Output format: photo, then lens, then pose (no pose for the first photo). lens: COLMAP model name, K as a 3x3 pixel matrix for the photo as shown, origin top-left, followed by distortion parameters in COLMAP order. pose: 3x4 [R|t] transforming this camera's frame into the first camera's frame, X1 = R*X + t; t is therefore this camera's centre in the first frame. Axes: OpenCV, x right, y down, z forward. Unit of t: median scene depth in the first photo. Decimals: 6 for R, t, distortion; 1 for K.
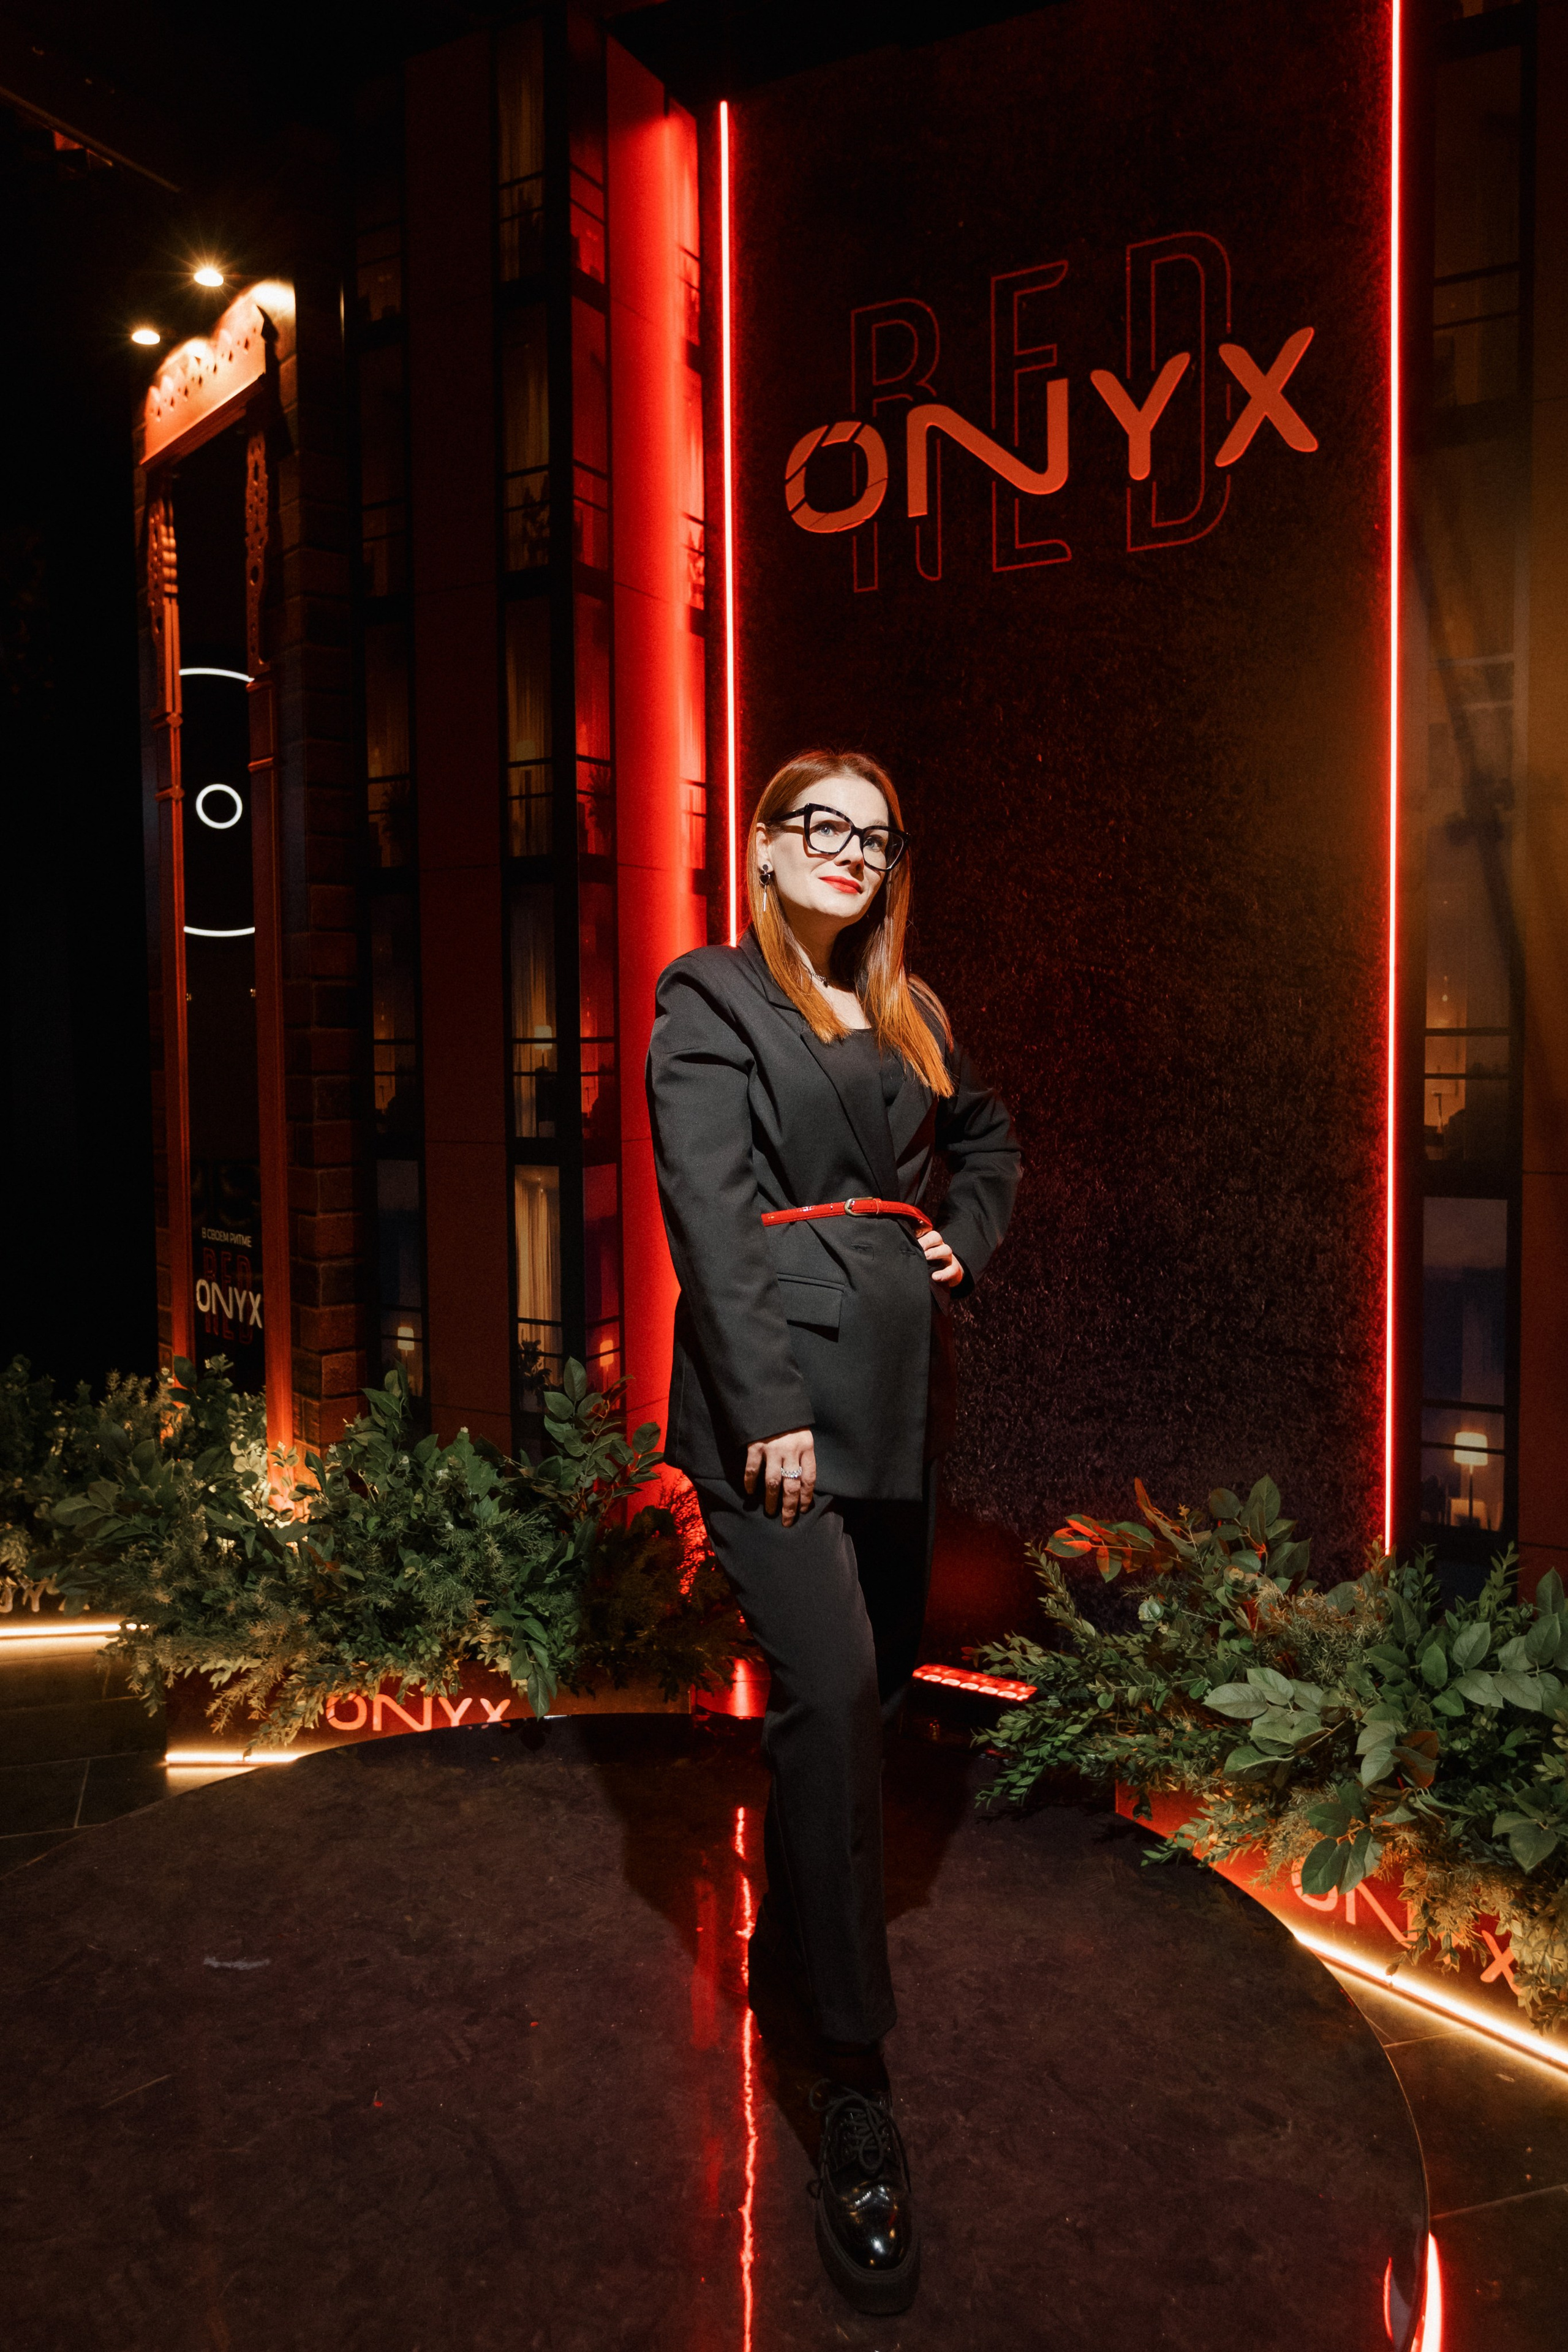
lens RADIAL K [[1718.2, 0, 714.6], [0, 1718.2, 1097.2], [0, 0, 1]] dist [-0.001432, -0.001766]
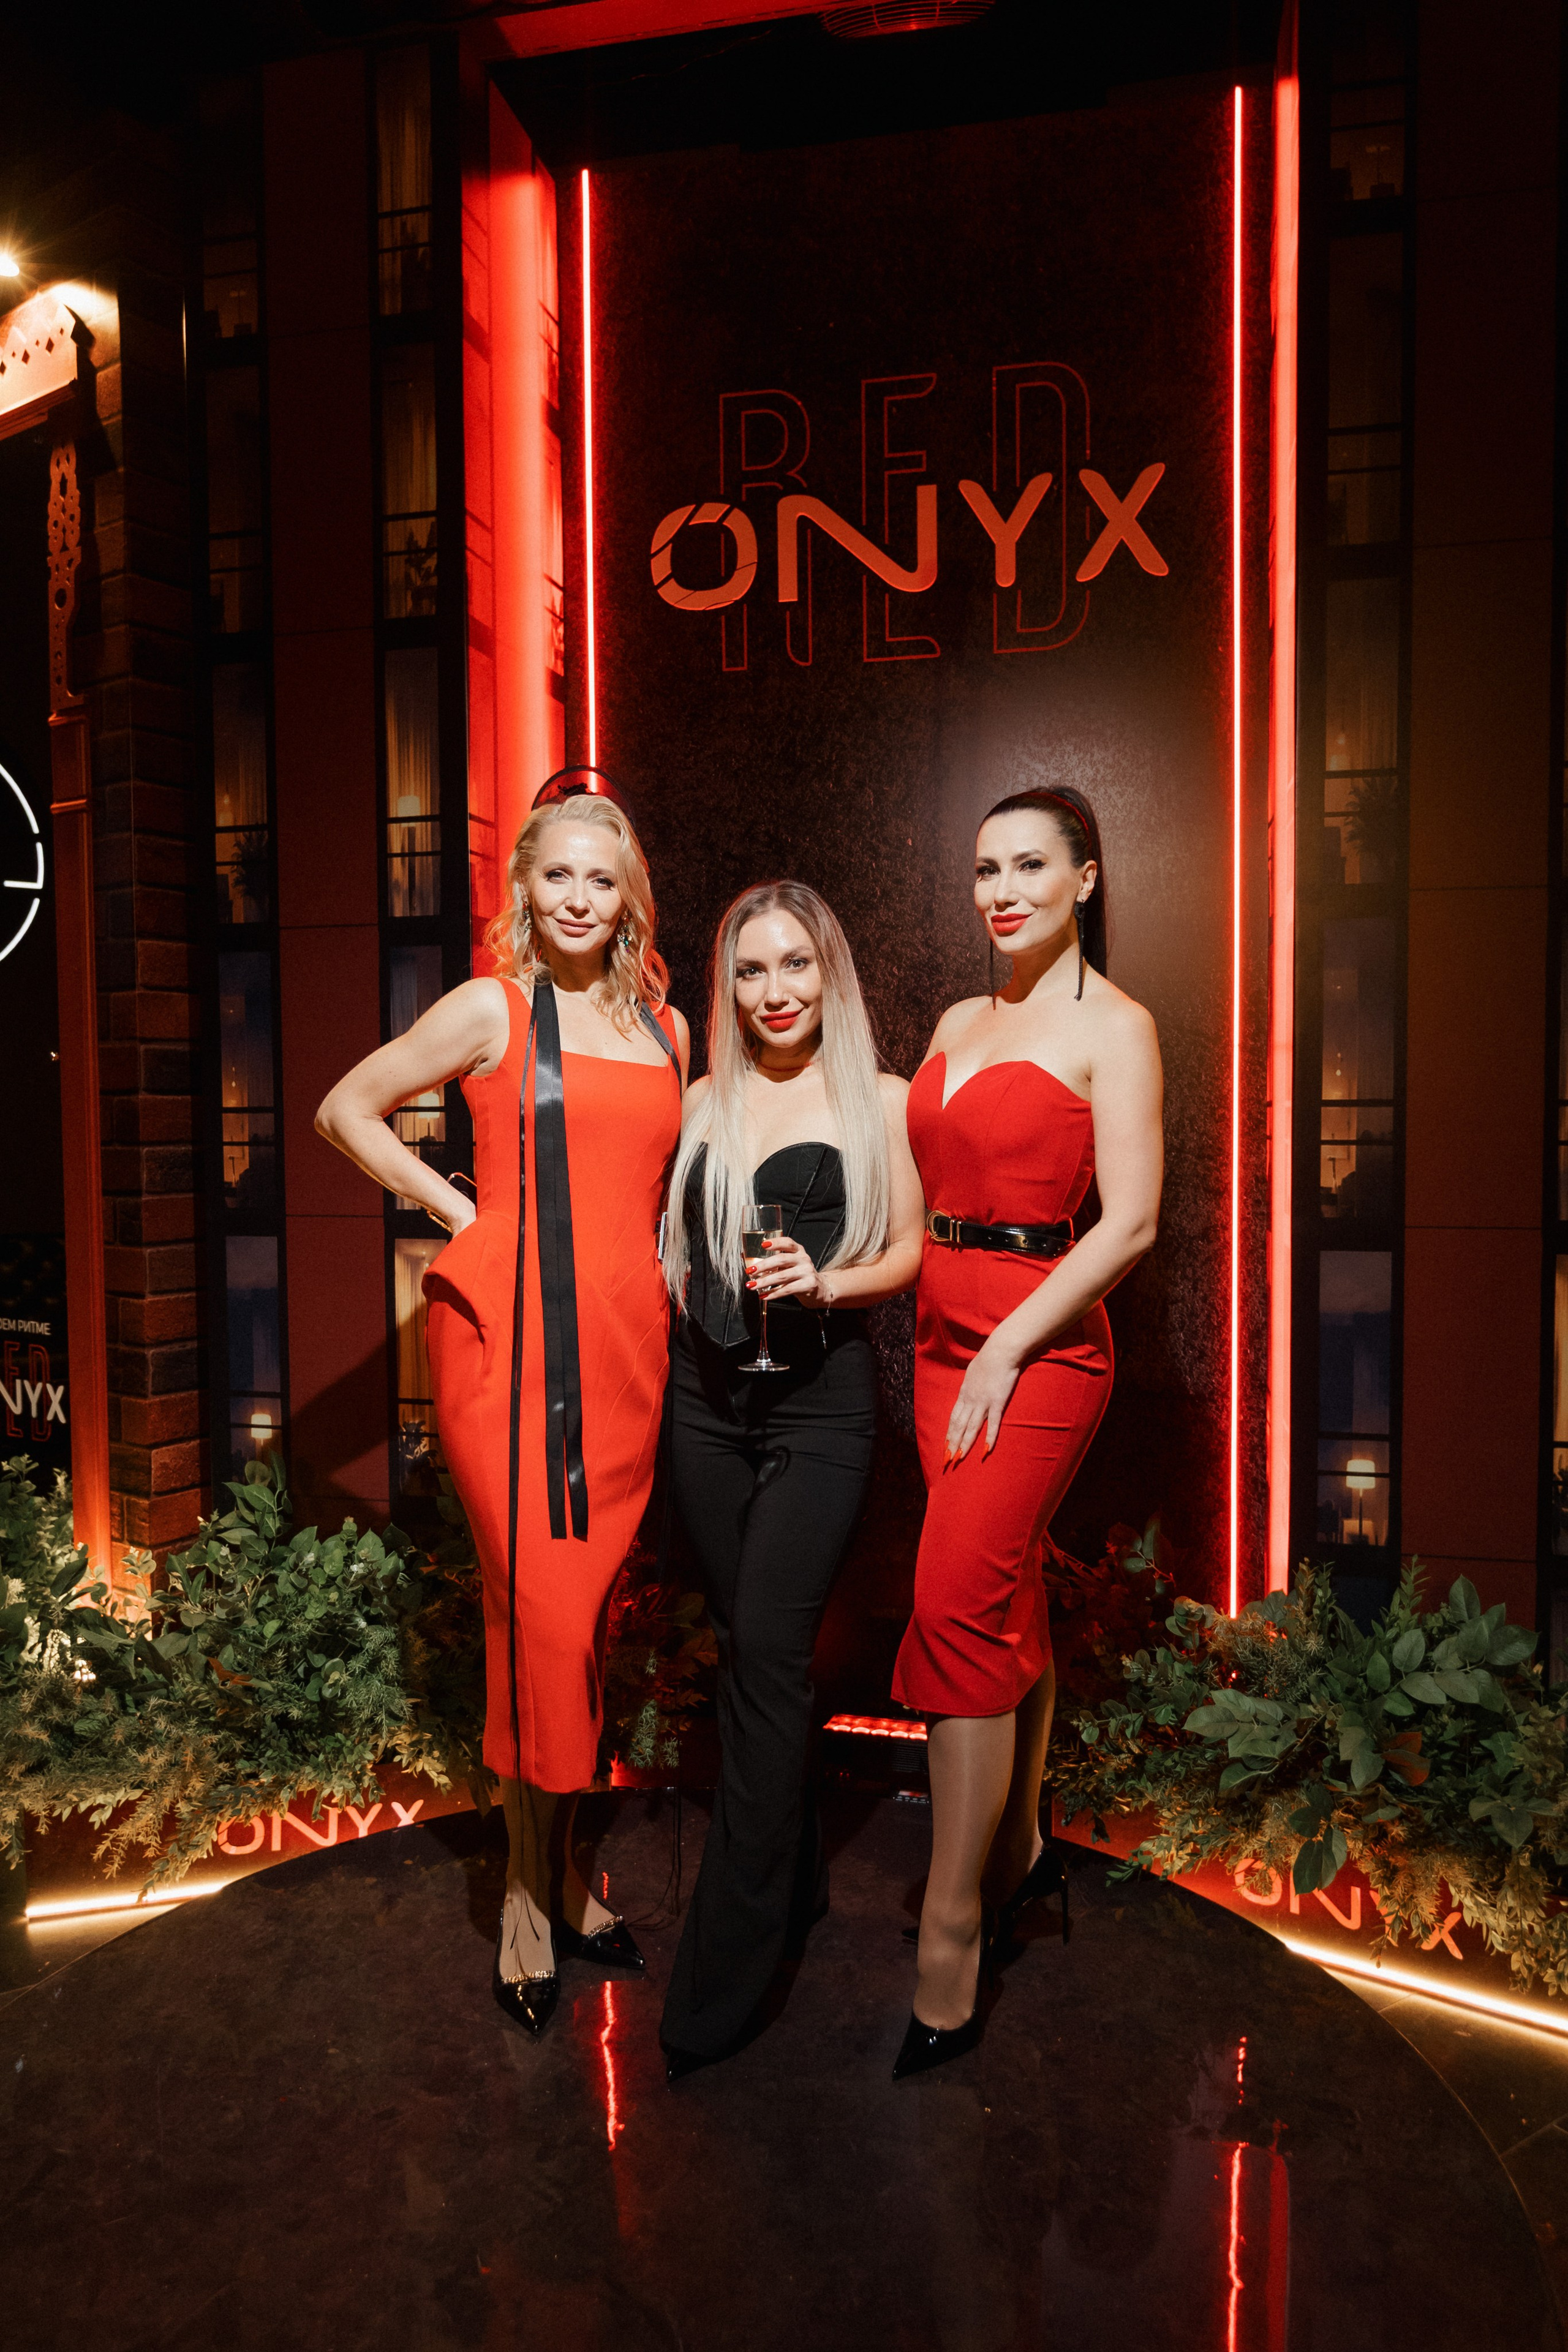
lens RADIAL K [[1613.0, 0, 791.2], [0, 1613.0, 1160.1], [0, 0, 1]] dist [0.000185, -0.005885]
pose [[0.955581, -0.006345, 0.294661, -0.176114], [0.007427, 0.999969, -0.002553, -0.000581], [-0.294635, 0.004628, 0.955599, 0.079001]]
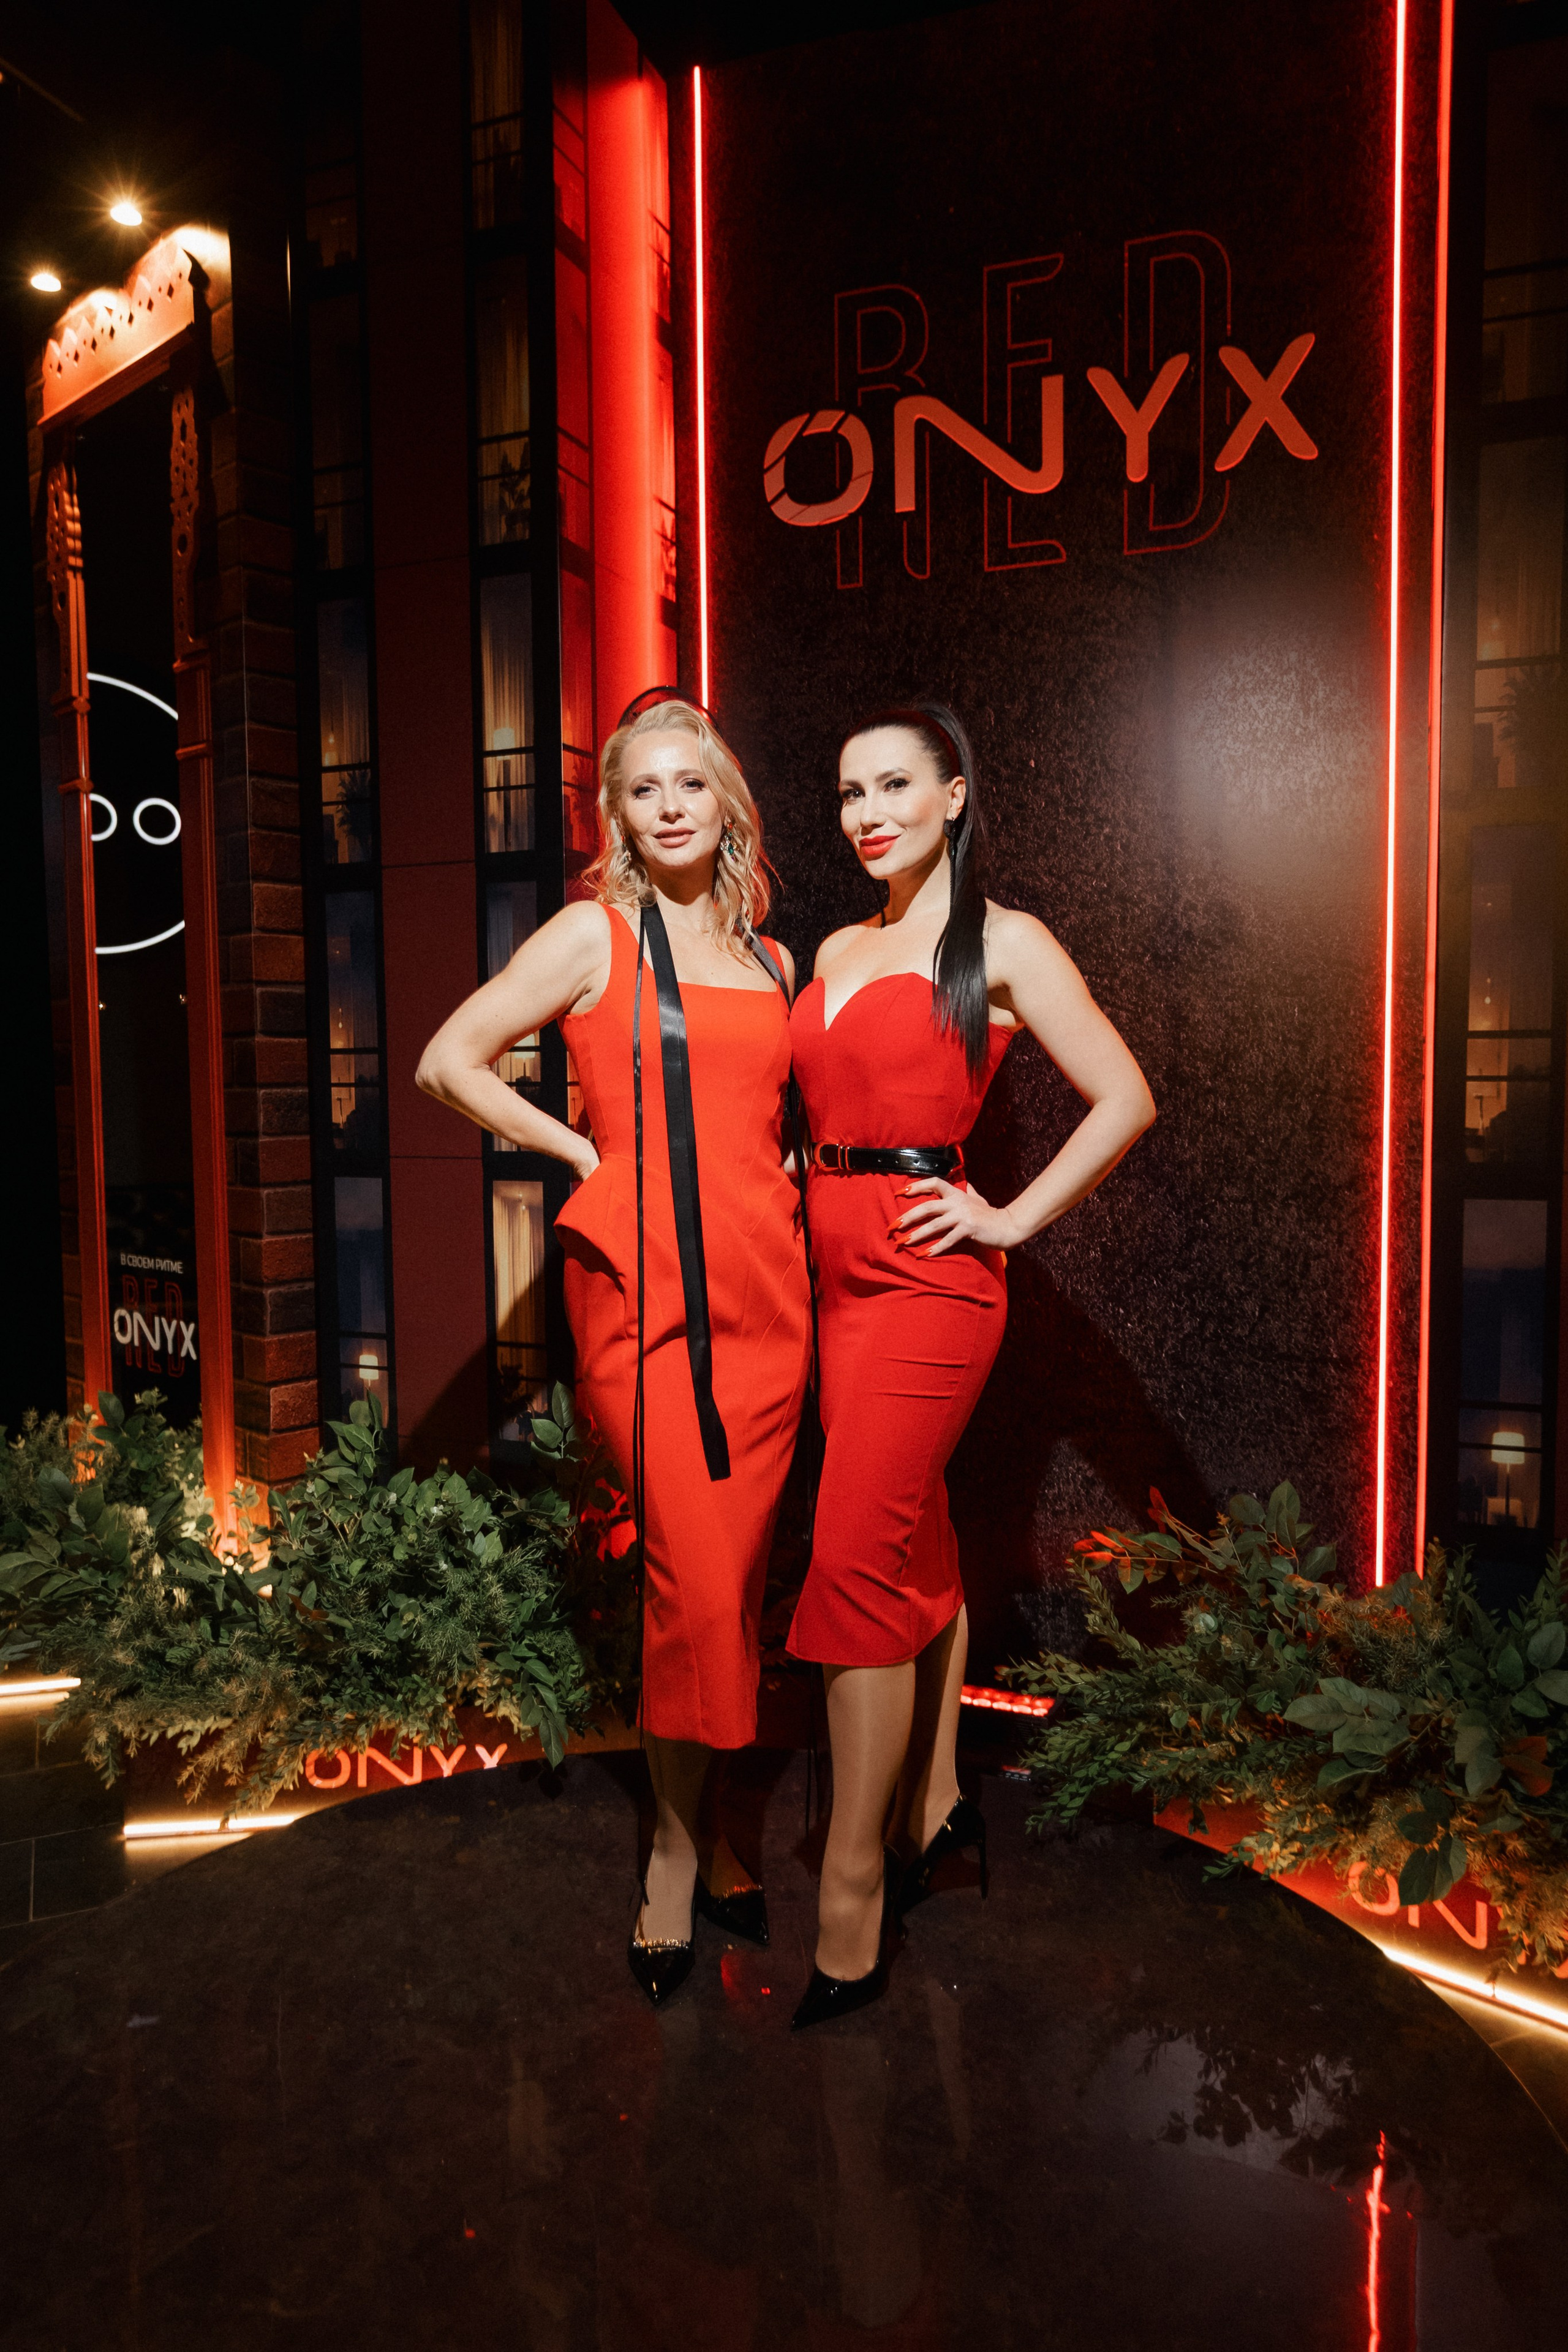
lens RADIAL K [[1613.0, 0, 783.4], [0, 1613.0, 1164.8], [0, 0, 1]] dist [0.000185, -0.005885]
pose [[0.988335, -0.007227, 0.152126, -0.096679], [0.003834, 0.999738, 0.022587, 0.011896], [-0.152249, -0.021740, 0.988103, 0.103199]]
